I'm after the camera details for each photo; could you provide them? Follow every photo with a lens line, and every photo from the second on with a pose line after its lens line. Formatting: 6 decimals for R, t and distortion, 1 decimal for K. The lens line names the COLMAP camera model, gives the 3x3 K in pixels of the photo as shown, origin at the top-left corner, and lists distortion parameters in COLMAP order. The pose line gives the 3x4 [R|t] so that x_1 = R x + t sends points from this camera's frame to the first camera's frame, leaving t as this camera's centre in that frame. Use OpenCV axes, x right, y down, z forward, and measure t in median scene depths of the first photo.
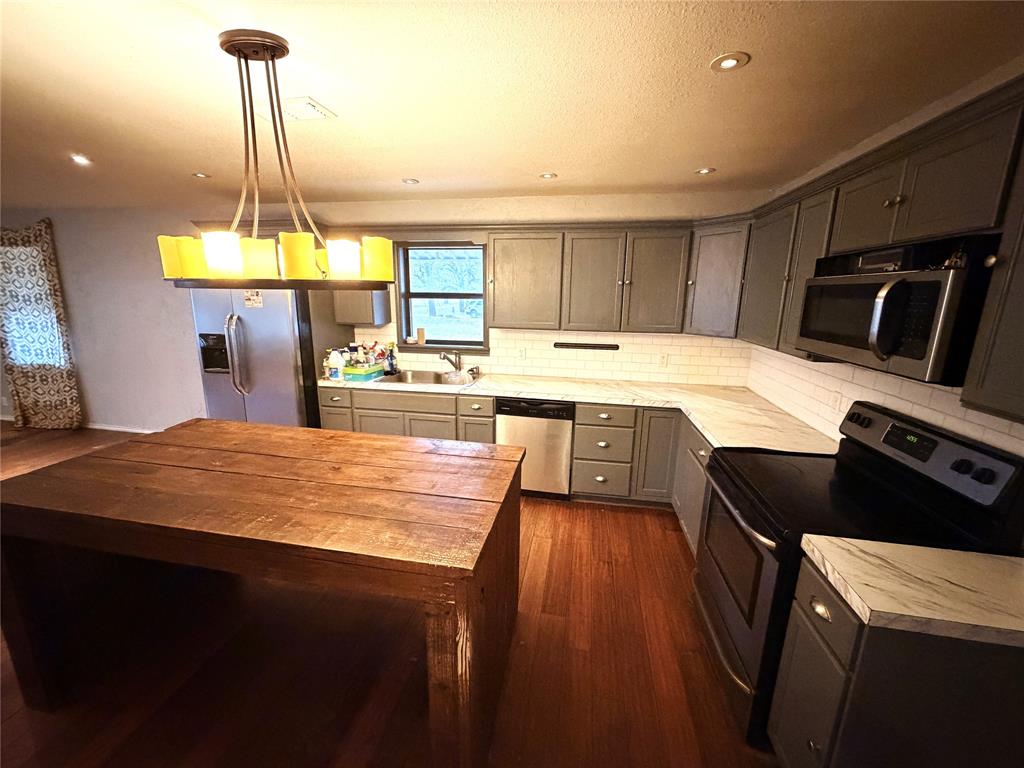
lens RADIAL K [[407.6, 0, 510.9], [0, 407.6, 384.1], [0, 0, 1]] dist [-0.000814, -0.000190]
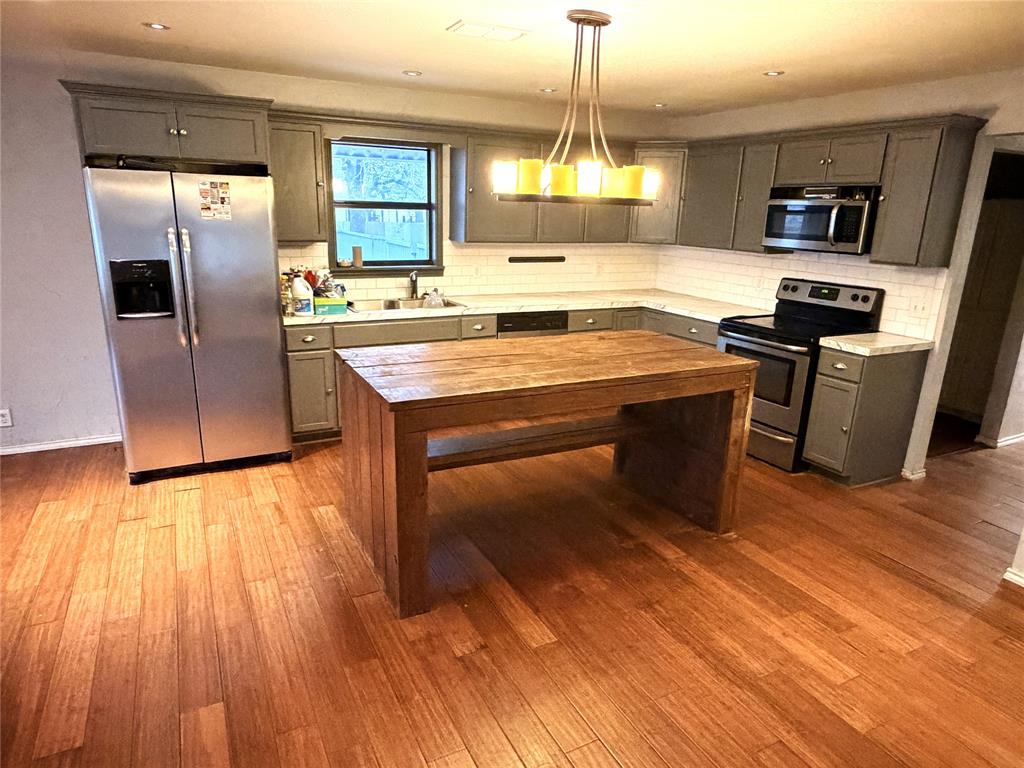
lens RADIAL K [[634.0, 0, 511.8], [0, 634.0, 388.1], [0, 0, 1]] dist [-0.003140, 0.000800]
pose [[0.788614, -0.159310, 0.593893, -0.893141], [0.116058, 0.987058, 0.110665, 0.040322], [-0.603837, -0.018346, 0.796897, -0.203424]]
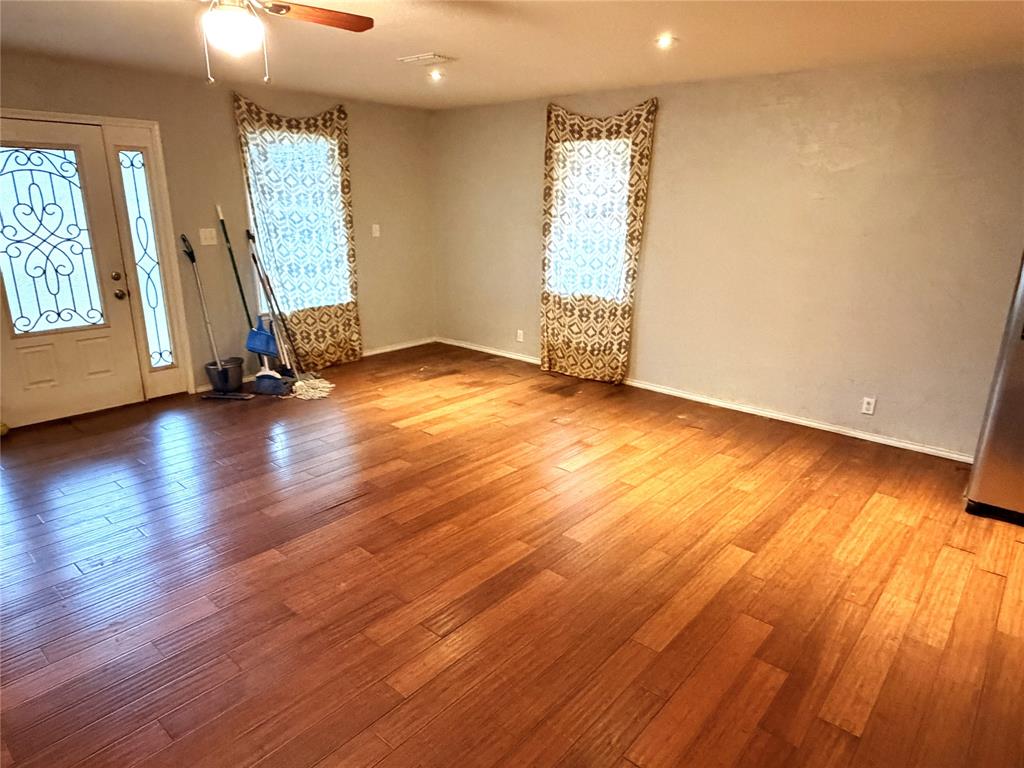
lens RADIAL K [[634.0, 0, 511.8], [0, 634.0, 388.1], [0, 0, 1]] dist [-0.003140, 0.000800]
pose [[0.861376, 0.146079, -0.486510, -0.952901], [-0.112536, 0.988837, 0.097659, 0.035663], [0.495345, -0.029371, 0.868200, -0.177895]]
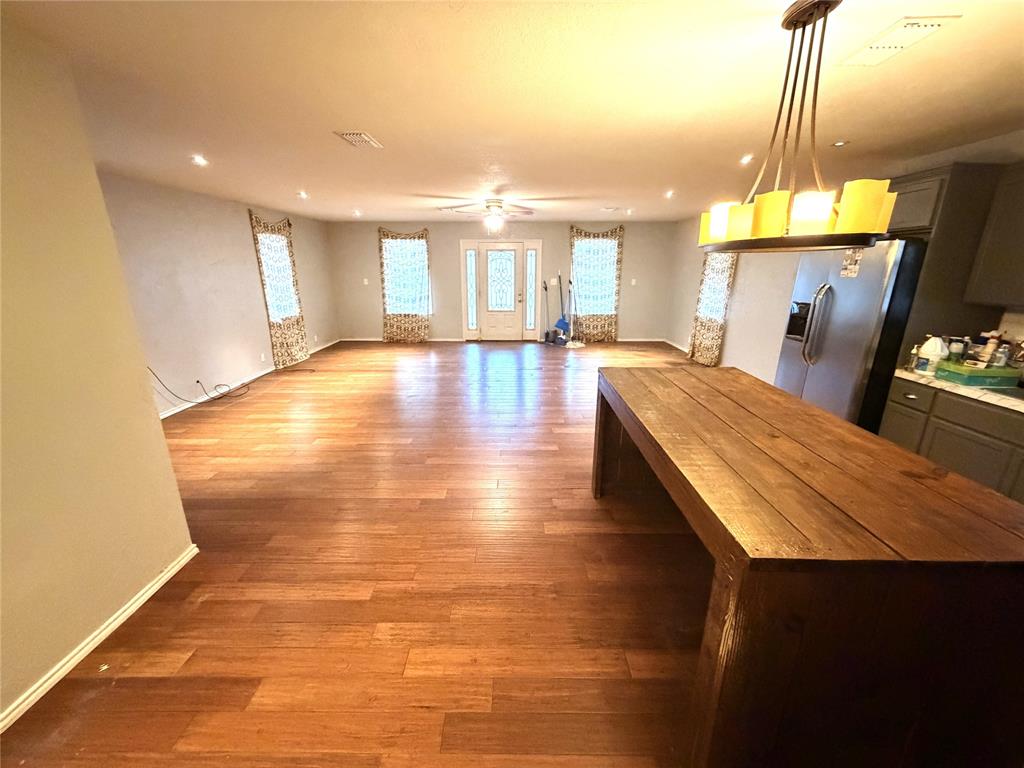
lens RADIAL K [[407.6, 0, 510.9], [0, 407.6, 384.1], [0, 0, 1]] dist [-0.000814, -0.000190]
pose [[0.175807, 0.262280, -0.948842, 0.184122], [-0.212611, 0.951223, 0.223544, 0.001768], [0.961191, 0.162434, 0.222995, 0.077721]]
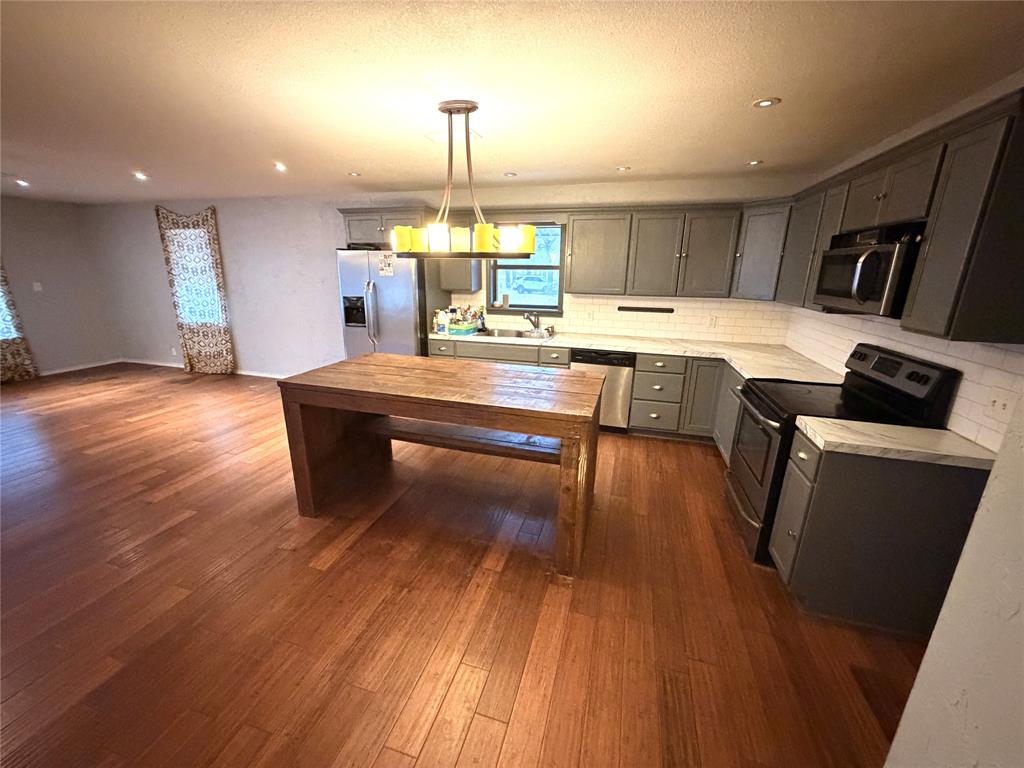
lens RADIAL K [[407.6, 0, 510.9], [0, 407.6, 384.1], [0, 0, 1]] dist [-0.000814, -0.000190]
pose [[0.994604, 0.027823, -0.099948, -0.089592], [-0.022257, 0.998162, 0.056374, 0.072472], [0.101333, -0.053846, 0.993394, -0.262960]]
